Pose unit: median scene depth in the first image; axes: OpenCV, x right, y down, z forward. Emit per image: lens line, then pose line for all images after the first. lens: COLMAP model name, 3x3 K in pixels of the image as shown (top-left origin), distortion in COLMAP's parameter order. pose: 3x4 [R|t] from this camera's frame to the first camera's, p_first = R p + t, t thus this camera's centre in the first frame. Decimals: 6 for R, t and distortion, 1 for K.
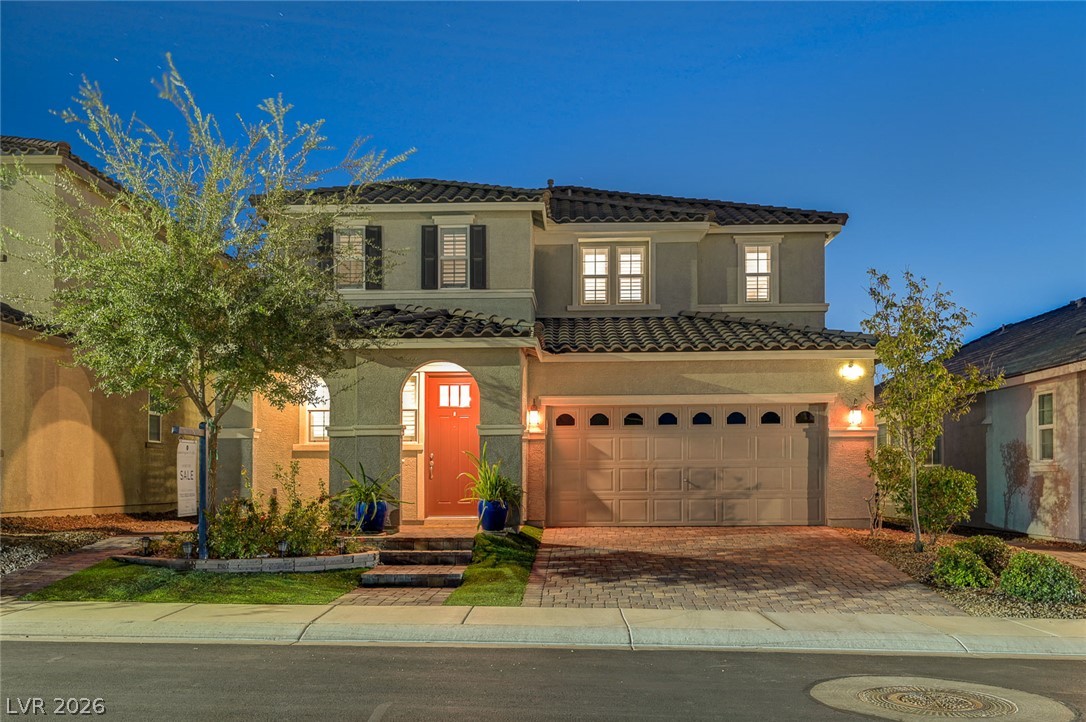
lens RADIAL K [[958.9, 0, 563.2], [0, 958.9, 454.6], [0, 0, 1]] dist [-0.014394, 0.000226]
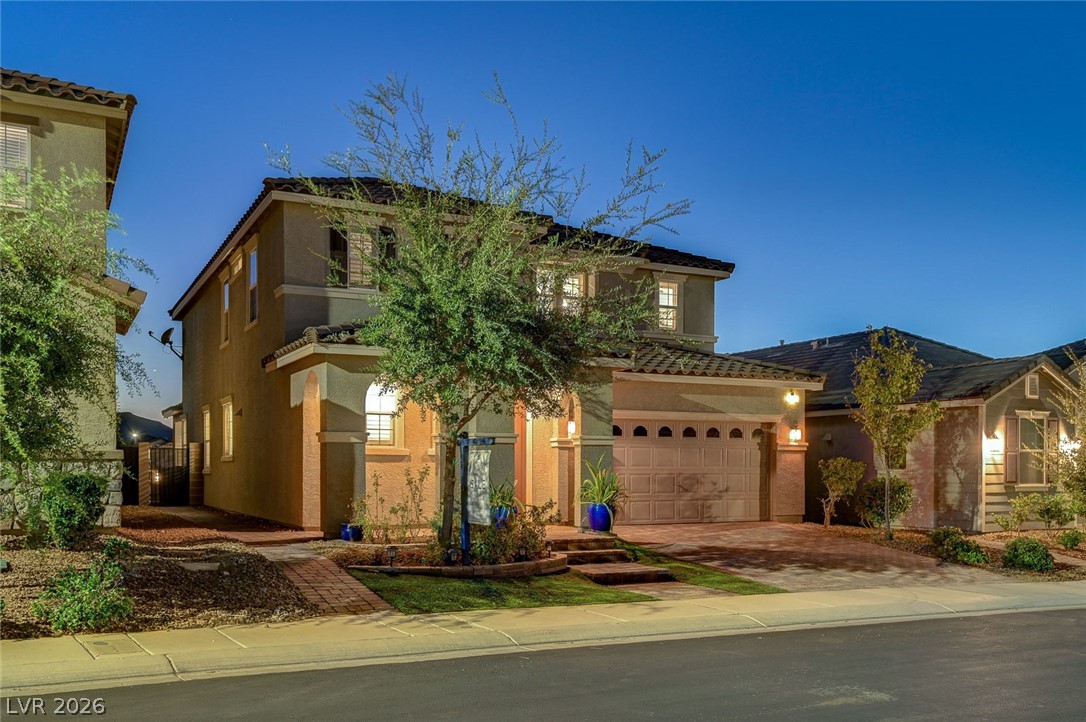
lens RADIAL K [[958.9, 0, 563.2], [0, 958.9, 454.6], [0, 0, 1]] dist [-0.014394, 0.000226]
pose [[0.878556, 0.015551, 0.477387, -0.556446], [-0.019701, 0.999799, 0.003689, -0.011271], [-0.477233, -0.012646, 0.878686, 0.035754]]
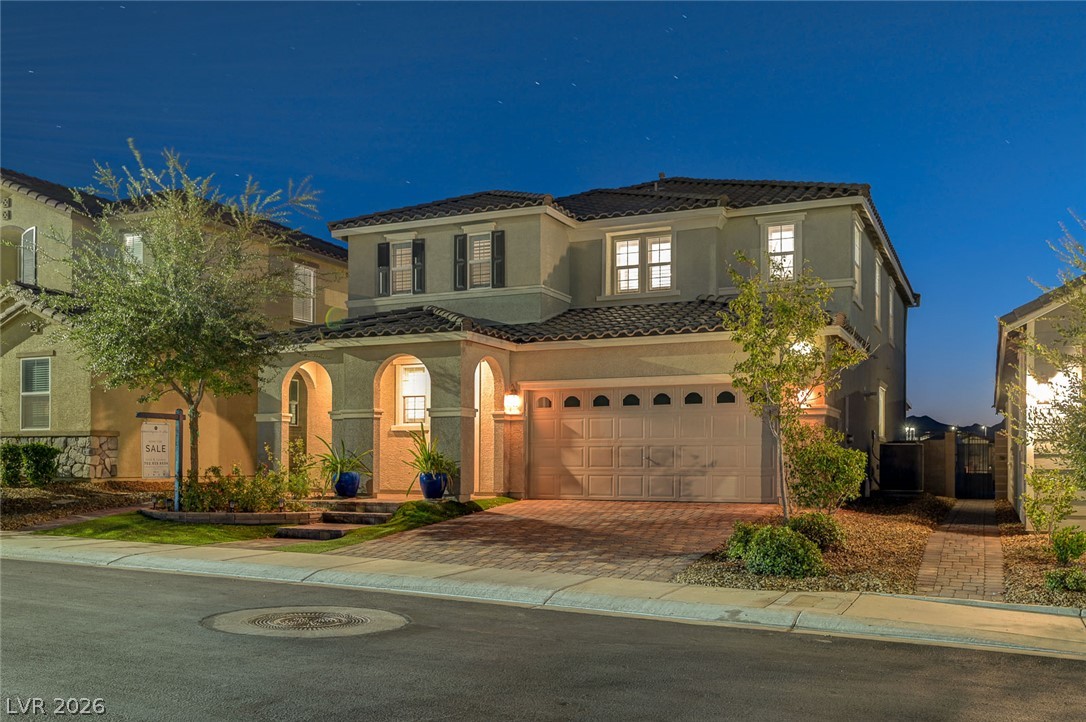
lens RADIAL K [[958.9, 0, 563.2], [0, 958.9, 454.6], [0, 0, 1]] dist [-0.014394, 0.000226]
pose [[0.922499, 0.004647, -0.385972, 0.451997], [0.001487, 0.999877, 0.015592, 0.006687], [0.385997, -0.014957, 0.922379, -0.014477]]
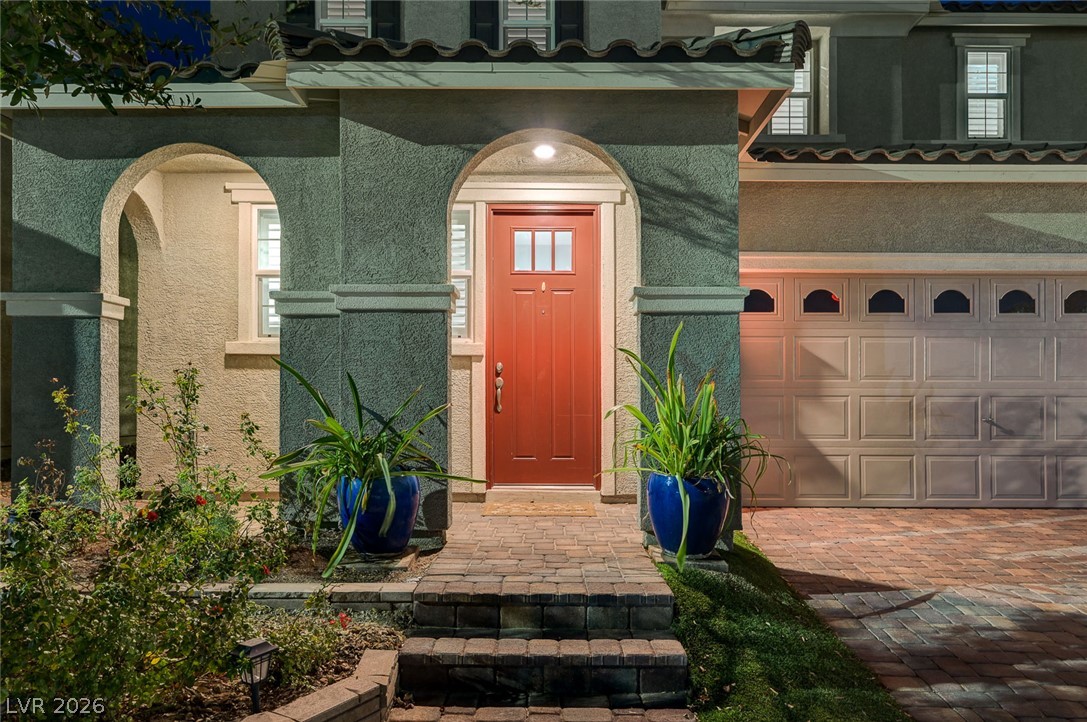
lens RADIAL K [[754.9, 0, 547.1], [0, 754.9, 387.8], [0, 0, 1]] dist [-0.005857, 0.001857]
pose [[0.999814, 0.010317, 0.016270, -0.117238], [-0.010425, 0.999924, 0.006567, 0.009299], [-0.016201, -0.006736, 0.999846, 0.595010]]
